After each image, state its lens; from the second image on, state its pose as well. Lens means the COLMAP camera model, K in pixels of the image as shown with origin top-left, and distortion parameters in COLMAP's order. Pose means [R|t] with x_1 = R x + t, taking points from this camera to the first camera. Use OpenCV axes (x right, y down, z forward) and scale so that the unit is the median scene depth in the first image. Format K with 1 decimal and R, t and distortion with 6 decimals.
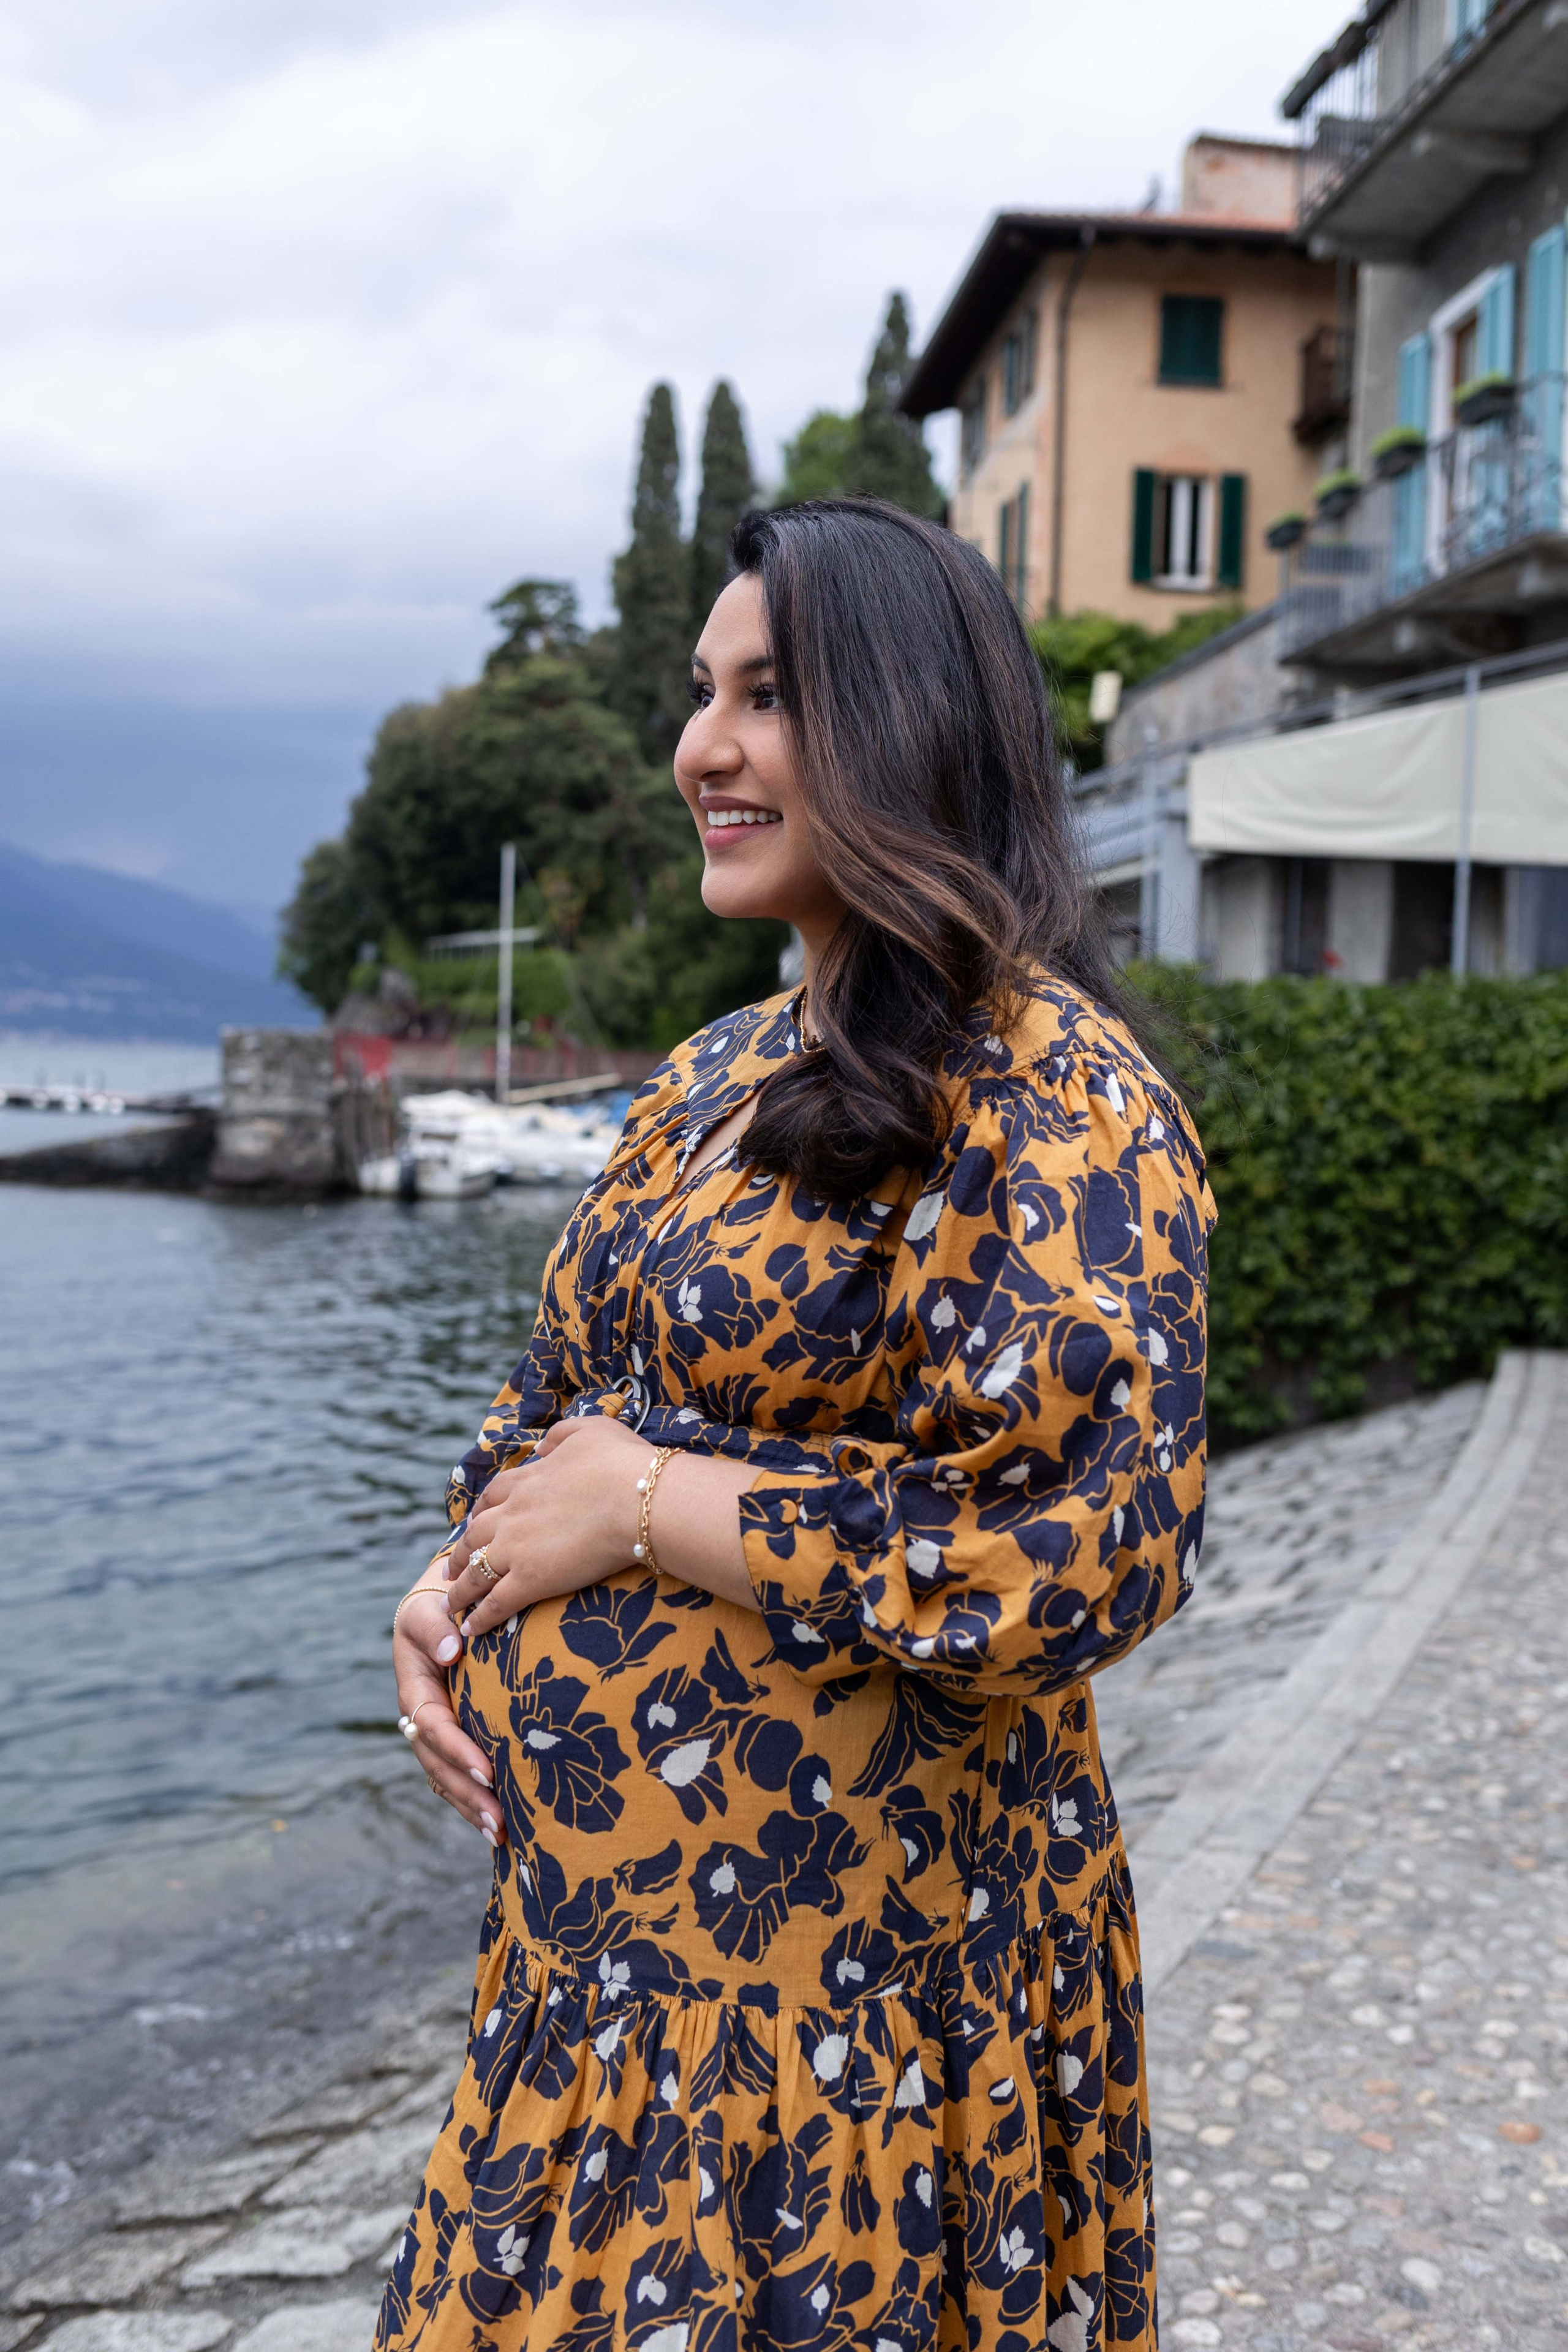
lens RADIAL K [[2290.8, 0, 734.5], [0, 2290.8, 1179.4], [0, 0, 1]] dist [0.006638, -0.036601]
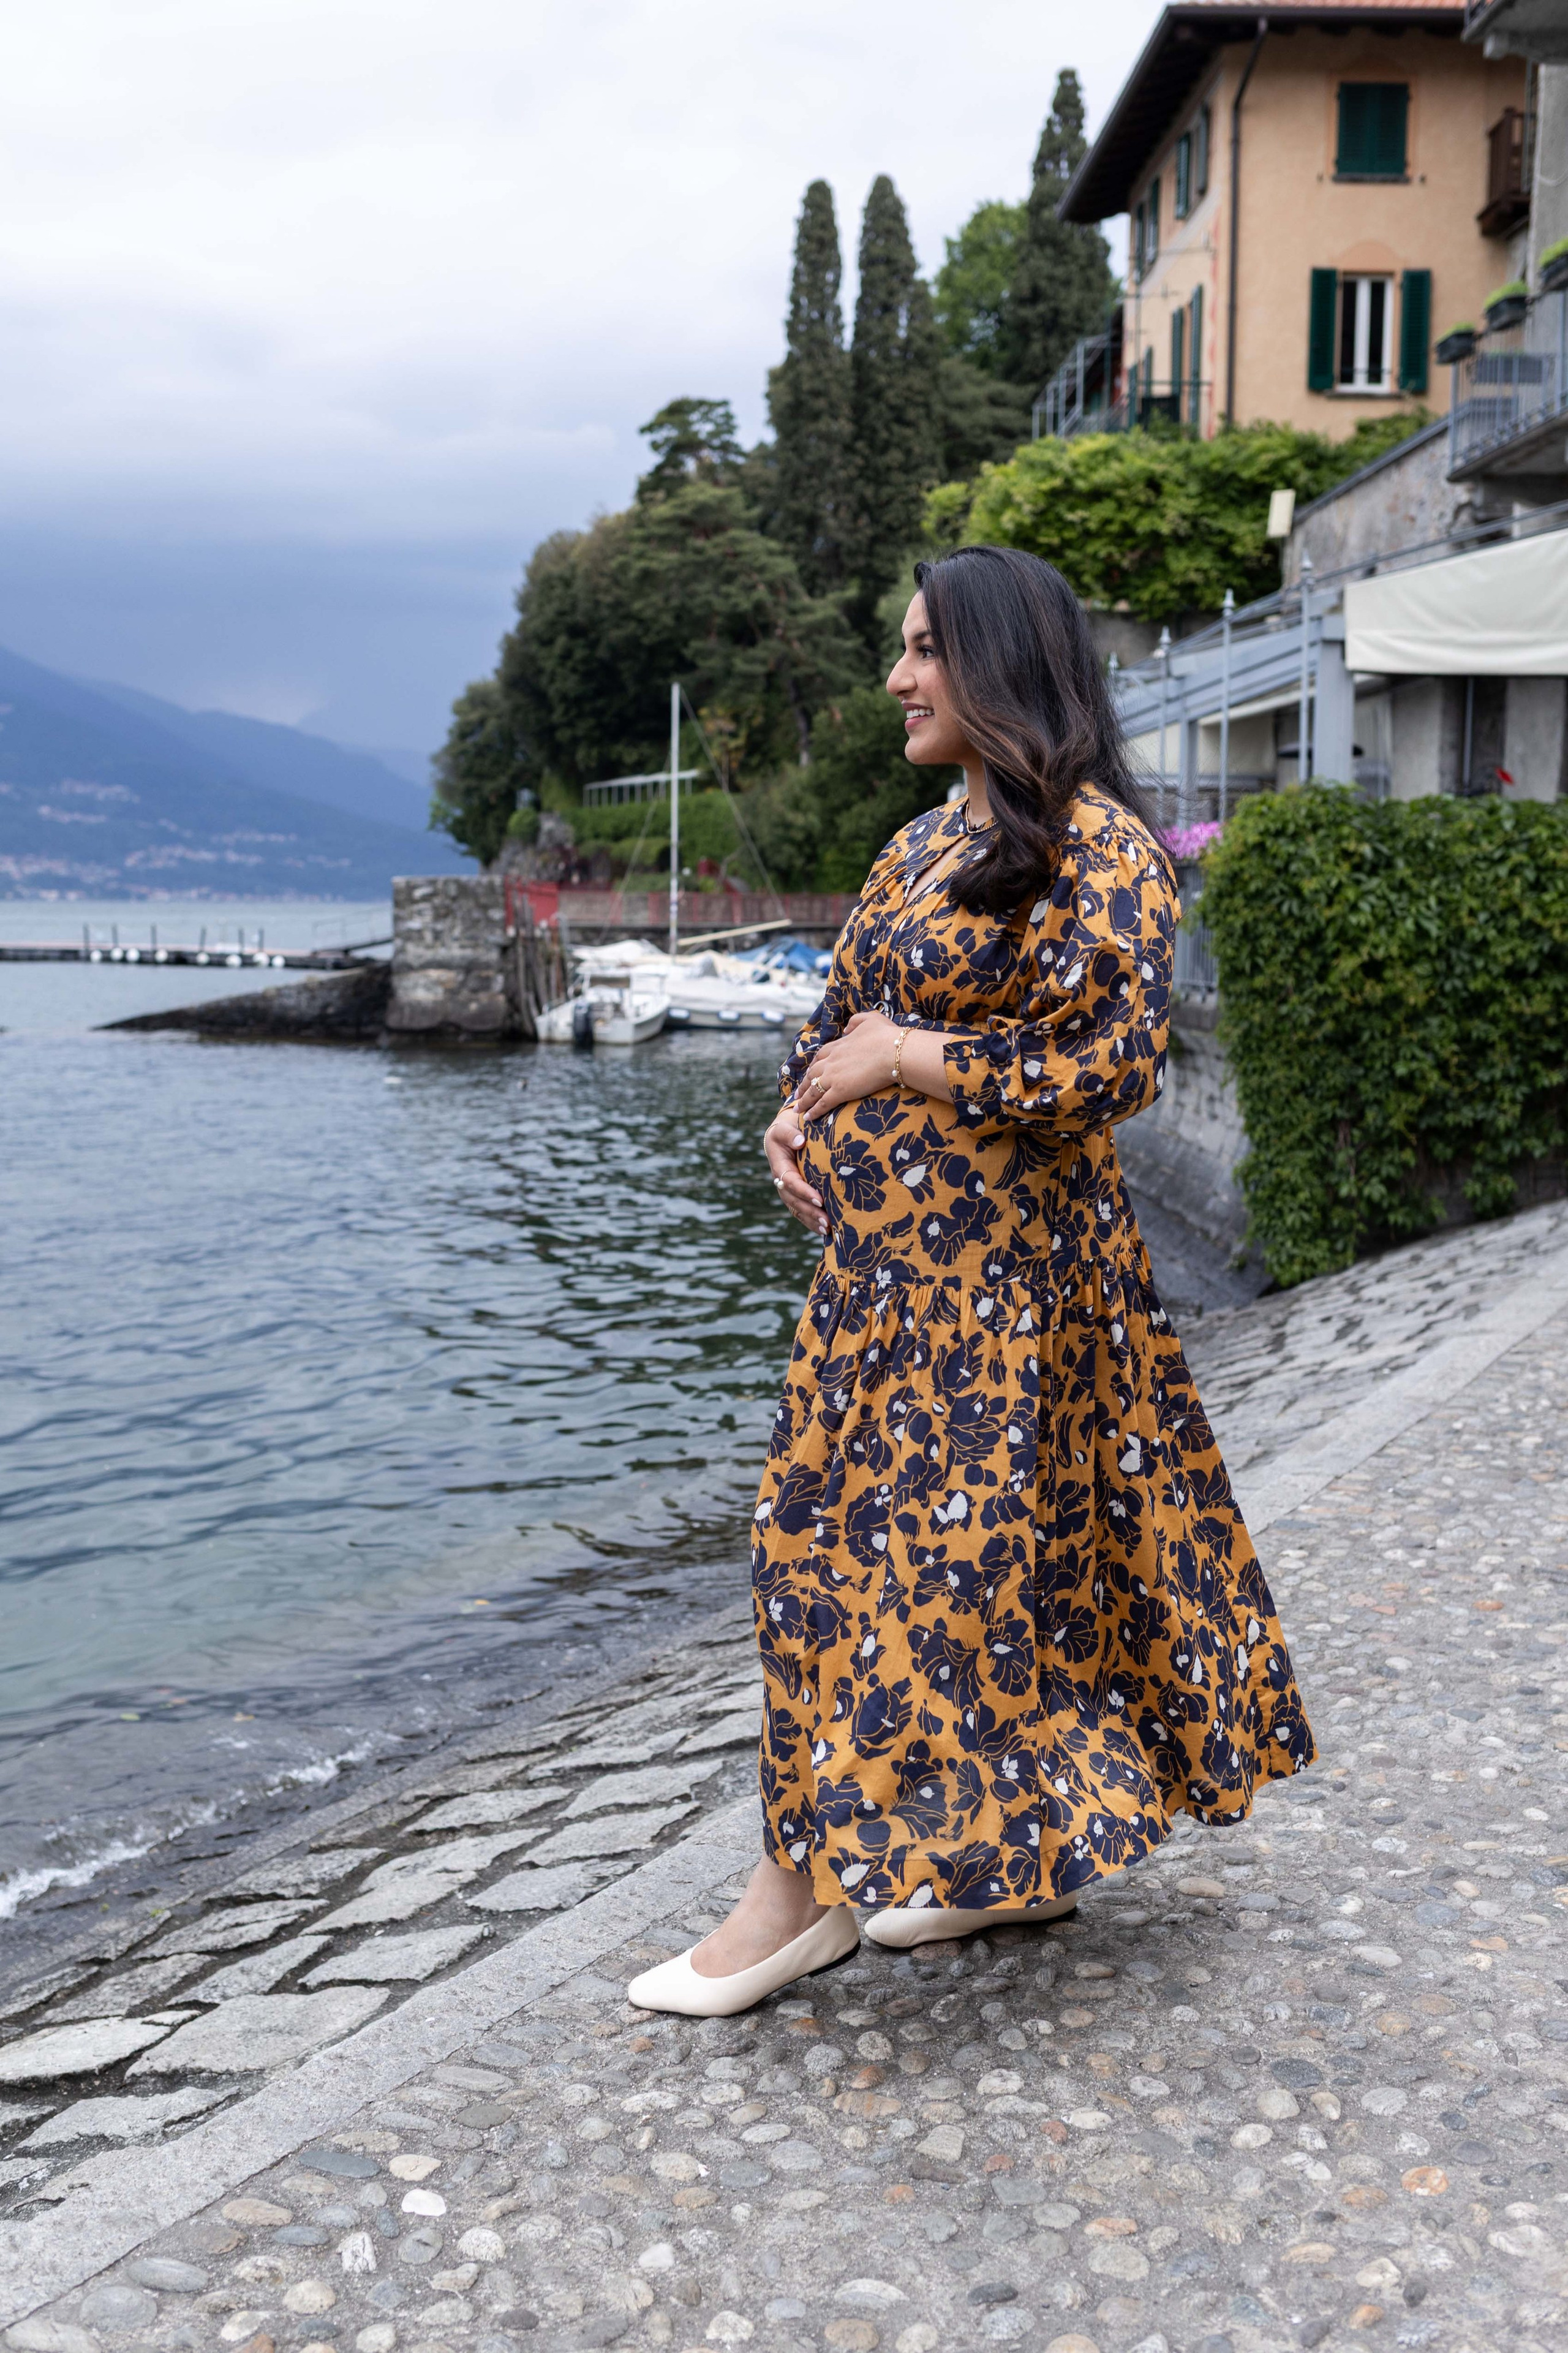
lens RADIAL K [[2409.6, 0, 717.4], [0, 2409.6, 1186.9], [0, 0, 1]] dist [0.014912, -0.026991]
pose [[0.996748, -0.014925, -0.079184, -0.003035], [0.019993, 0.997775, 0.063596, 0.013676], [0.078059, -0.064973, 0.994829, -0.135401]]
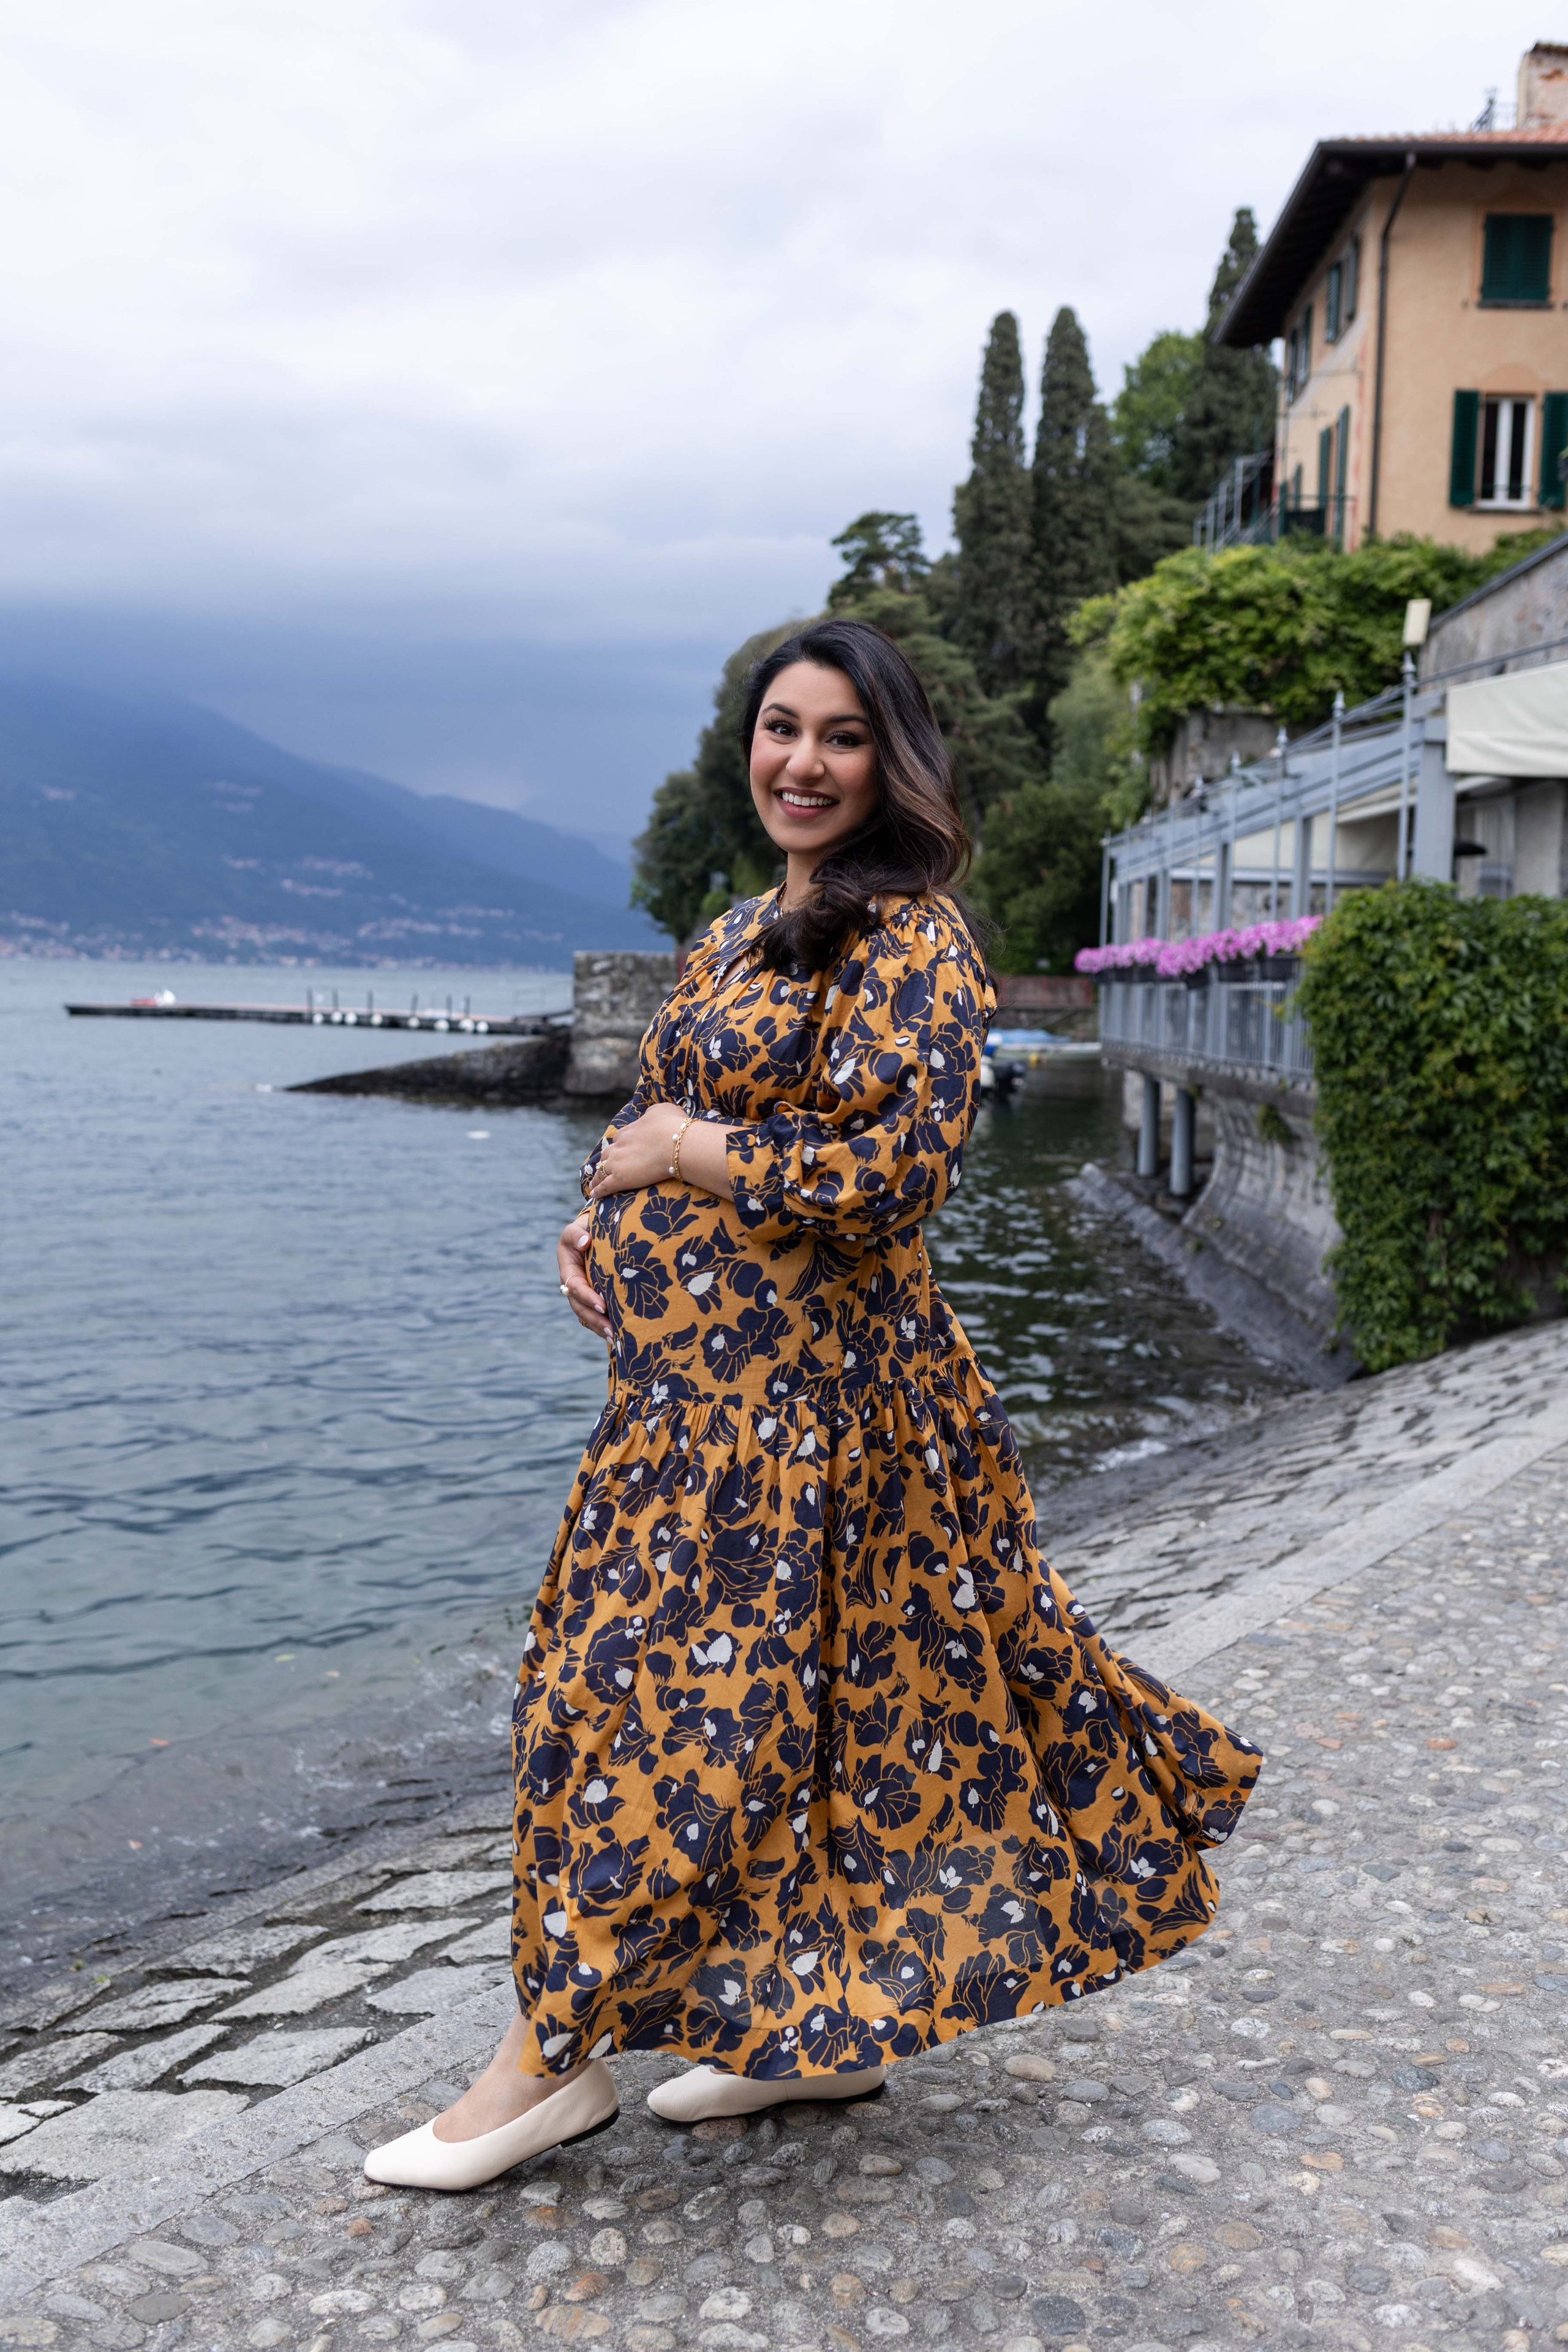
lens RADIAL K [[2258.0, 0, 746.6], [0, 2258.0, 1180.5], [0, 0, 1]] dist [0.022127, -0.041809]
pose [[0.989361, 0.013137, -0.144890, 0.032717], [-0.008274, 0.999384, 0.034112, 0.011798], [0.145249, -0.032551, 0.988860, -0.097099]]
